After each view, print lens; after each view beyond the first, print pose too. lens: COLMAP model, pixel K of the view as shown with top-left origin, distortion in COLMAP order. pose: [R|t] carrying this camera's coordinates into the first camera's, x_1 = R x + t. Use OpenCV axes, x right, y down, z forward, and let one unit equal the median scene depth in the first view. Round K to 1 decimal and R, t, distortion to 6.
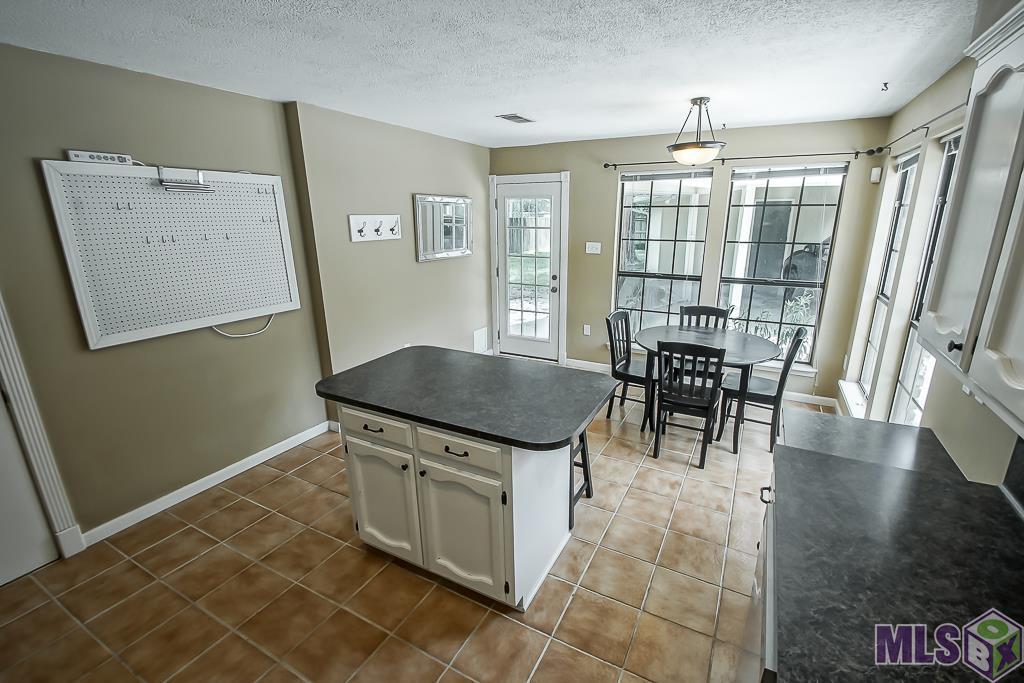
lens RADIAL K [[457.5, 0, 531.8], [0, 457.5, 345.4], [0, 0, 1]] dist [0.002013, -0.010887]
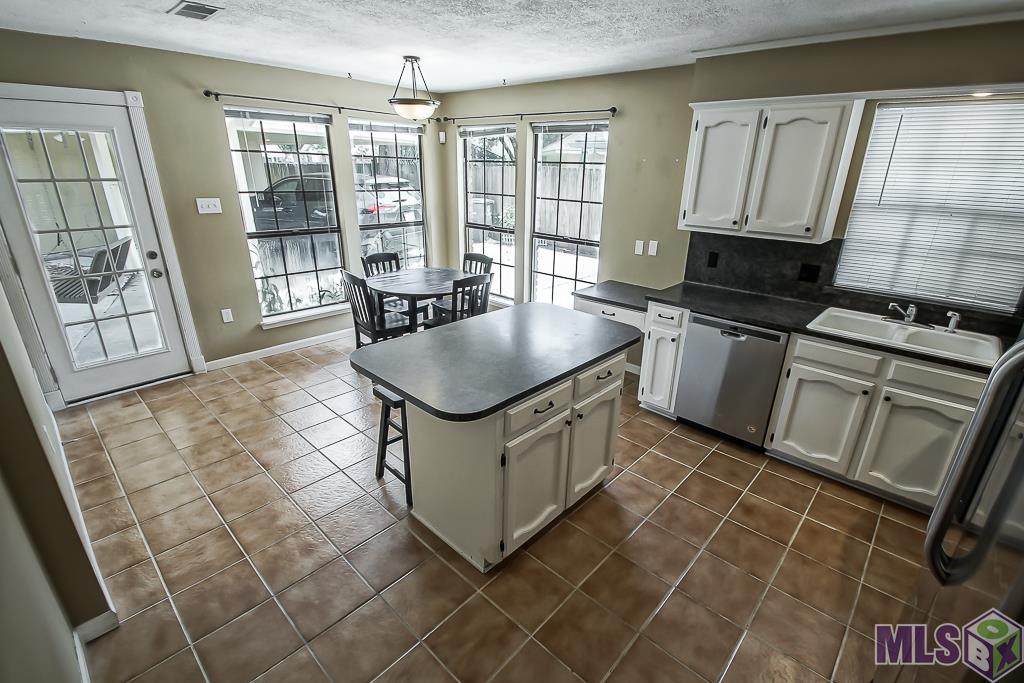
lens RADIAL K [[457.5, 0, 531.8], [0, 457.5, 345.4], [0, 0, 1]] dist [0.002013, -0.010887]
pose [[0.246168, -0.339265, 0.907910, -0.756078], [0.236615, 0.929429, 0.283152, -0.134841], [-0.939902, 0.145122, 0.309071, 0.472225]]
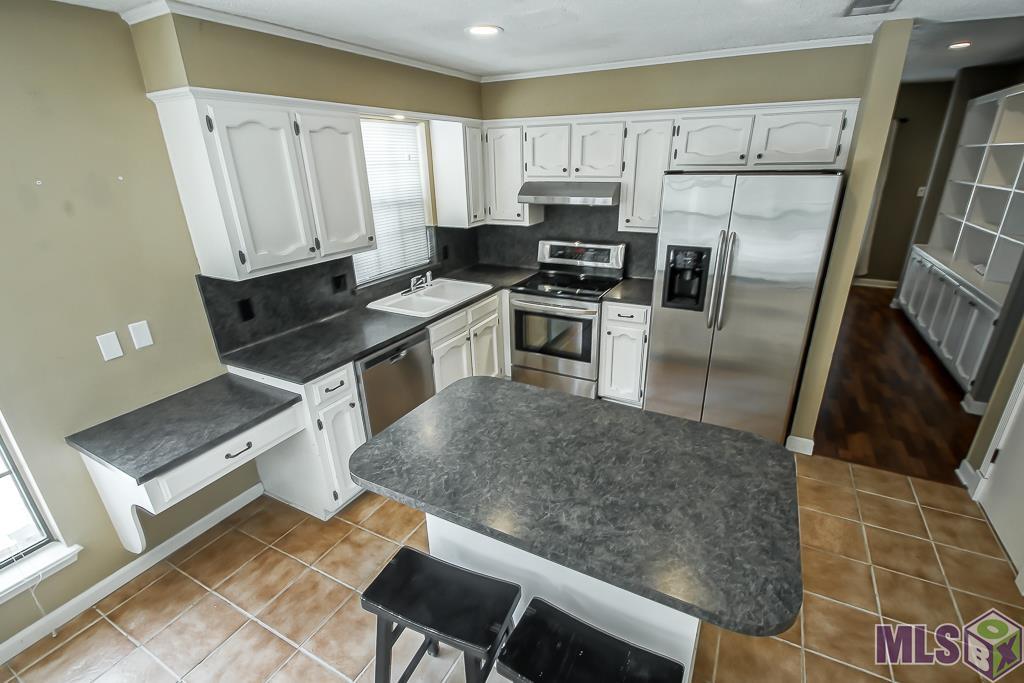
lens RADIAL K [[452.4, 0, 504.6], [0, 452.4, 346.6], [0, 0, 1]] dist [-0.000974, -0.003763]
pose [[-0.998223, 0.008456, 0.058981, -0.063153], [0.042845, 0.789770, 0.611905, -0.332332], [-0.041407, 0.613344, -0.788729, 1.033761]]
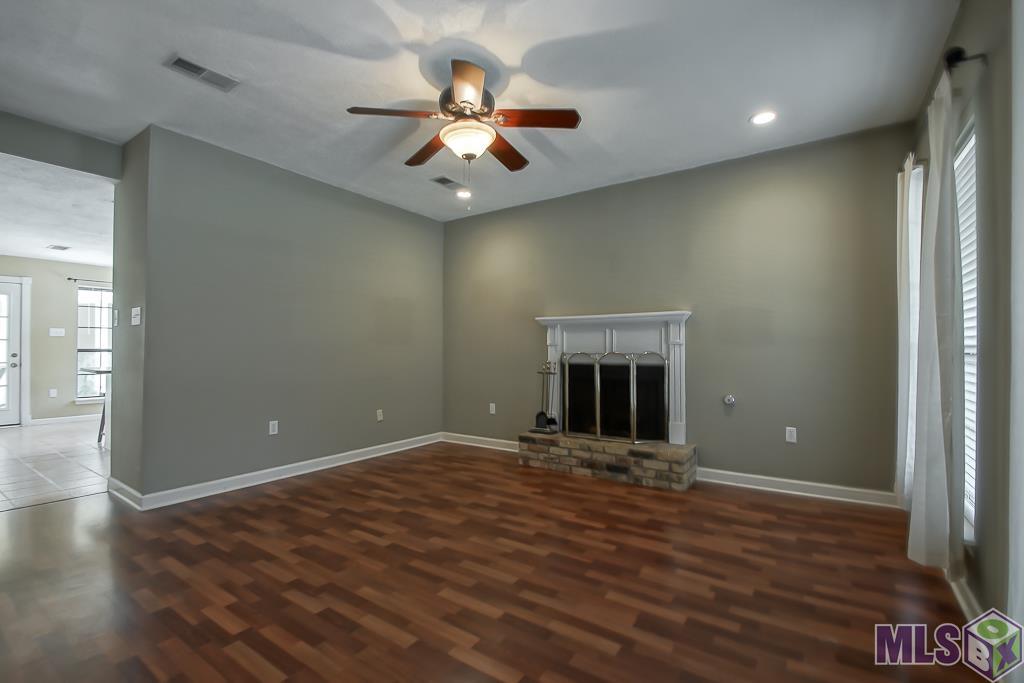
lens RADIAL K [[452.4, 0, 504.6], [0, 452.4, 346.6], [0, 0, 1]] dist [-0.000974, -0.003763]
pose [[0.135232, 0.007313, 0.990787, -1.612150], [0.270880, 0.961604, -0.044070, 0.402666], [-0.953067, 0.274344, 0.128059, -0.726139]]
